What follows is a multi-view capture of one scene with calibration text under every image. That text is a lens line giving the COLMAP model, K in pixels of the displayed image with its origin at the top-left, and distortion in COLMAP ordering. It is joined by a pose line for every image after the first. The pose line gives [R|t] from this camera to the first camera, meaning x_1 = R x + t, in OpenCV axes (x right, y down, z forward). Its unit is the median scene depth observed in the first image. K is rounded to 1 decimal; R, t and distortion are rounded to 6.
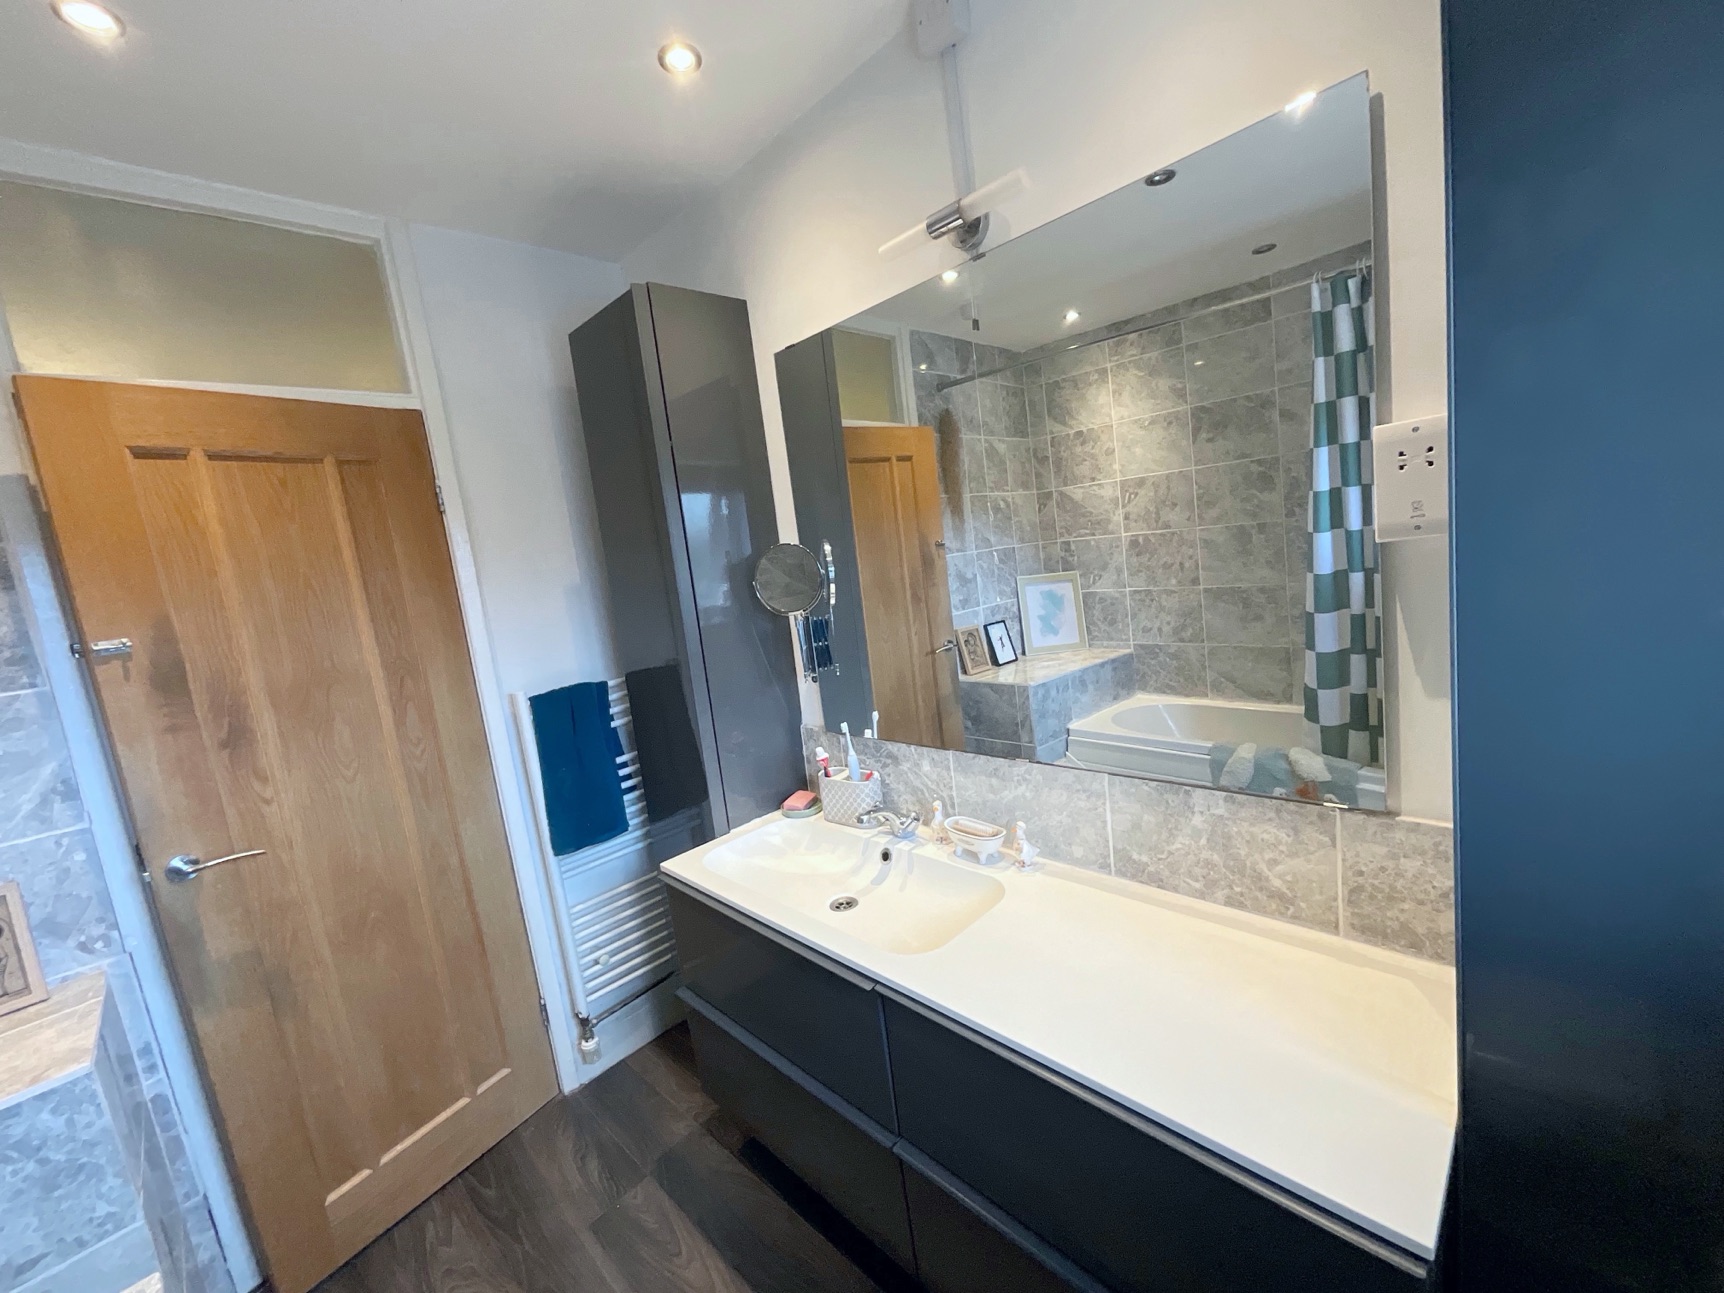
lens RADIAL K [[699.5, 0, 857.4], [0, 699.5, 649.6], [0, 0, 1]] dist [-0.000797, 0.000221]
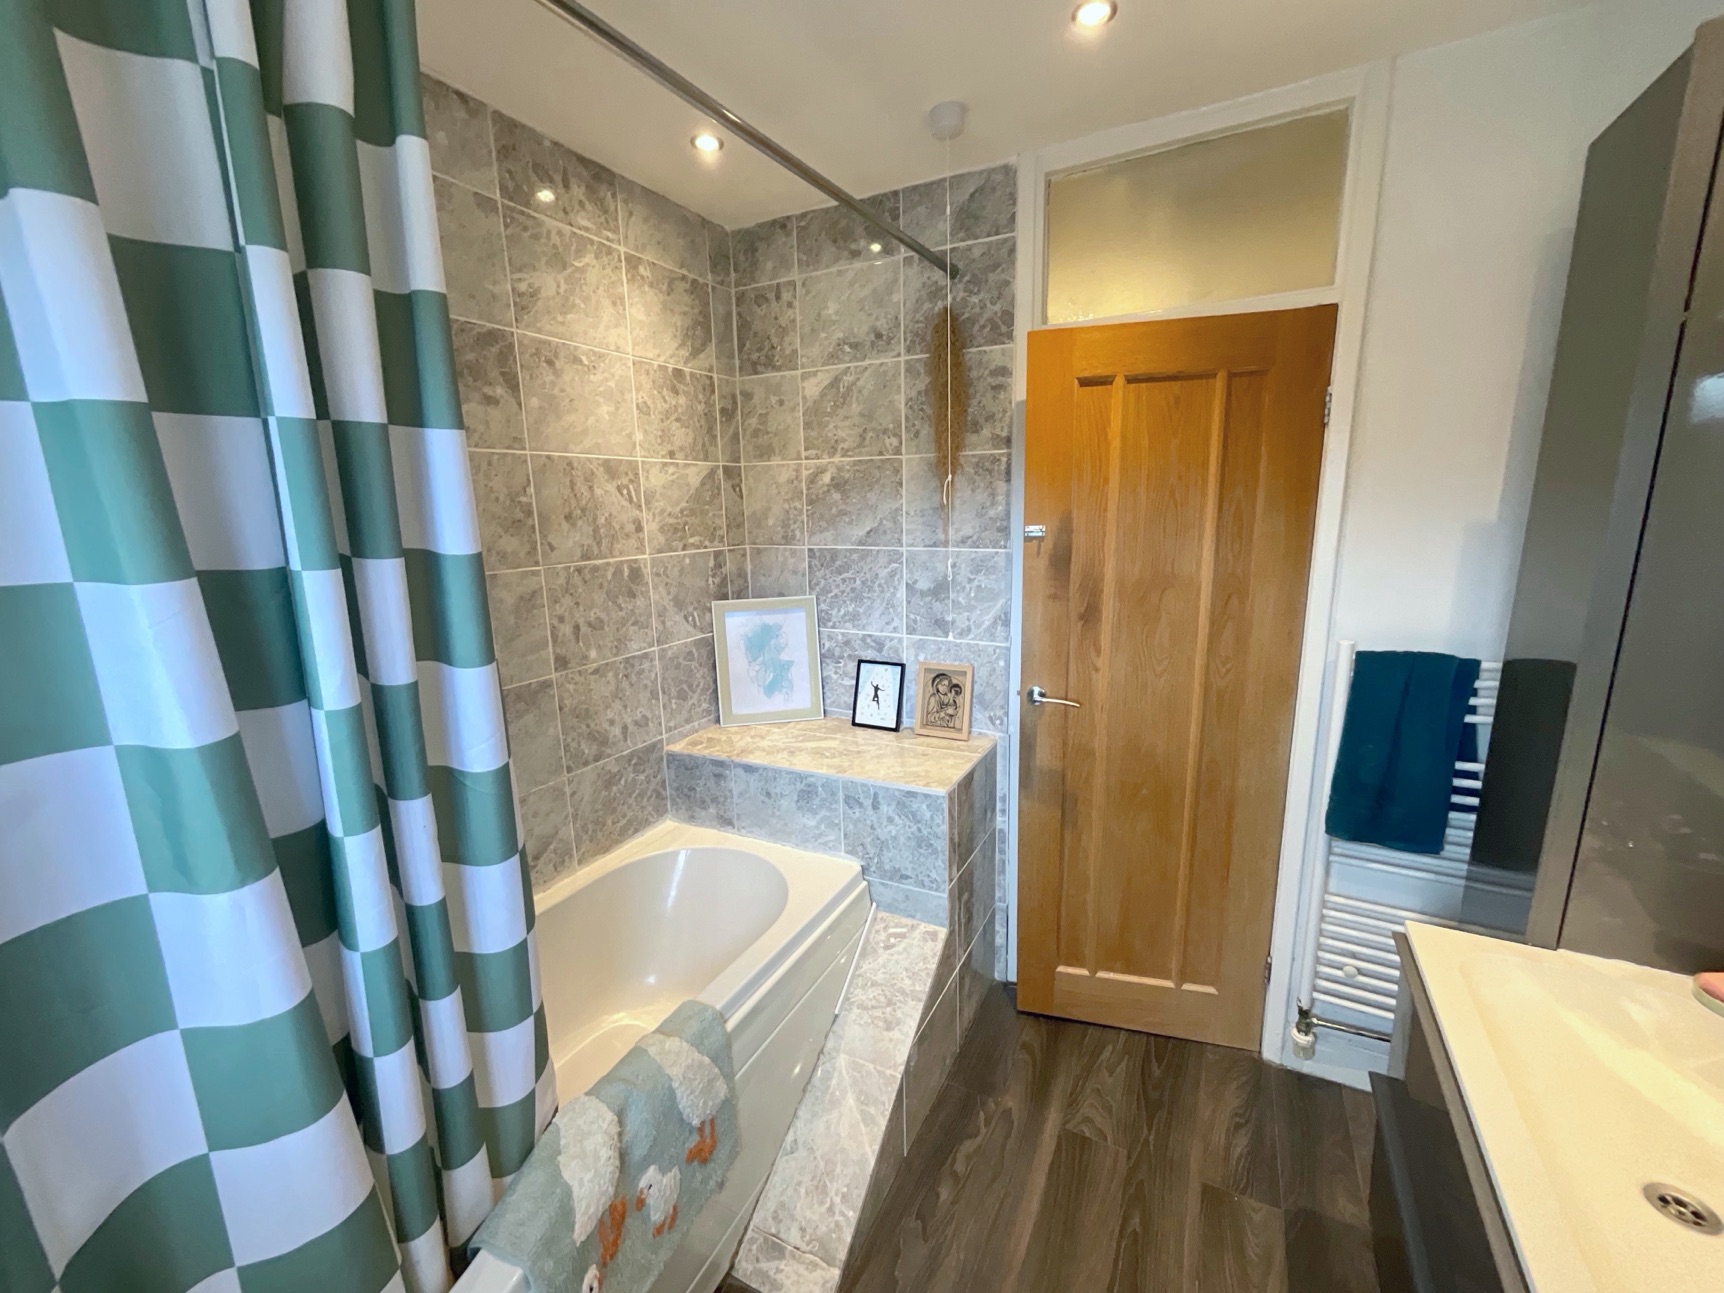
lens RADIAL K [[699.5, 0, 859.6], [0, 699.5, 647.1], [0, 0, 1]] dist [-0.000797, 0.000221]
pose [[0.292269, 0.308344, -0.905264, 0.149528], [-0.144537, 0.949965, 0.276905, -0.105962], [0.945351, 0.049914, 0.322212, 0.204012]]
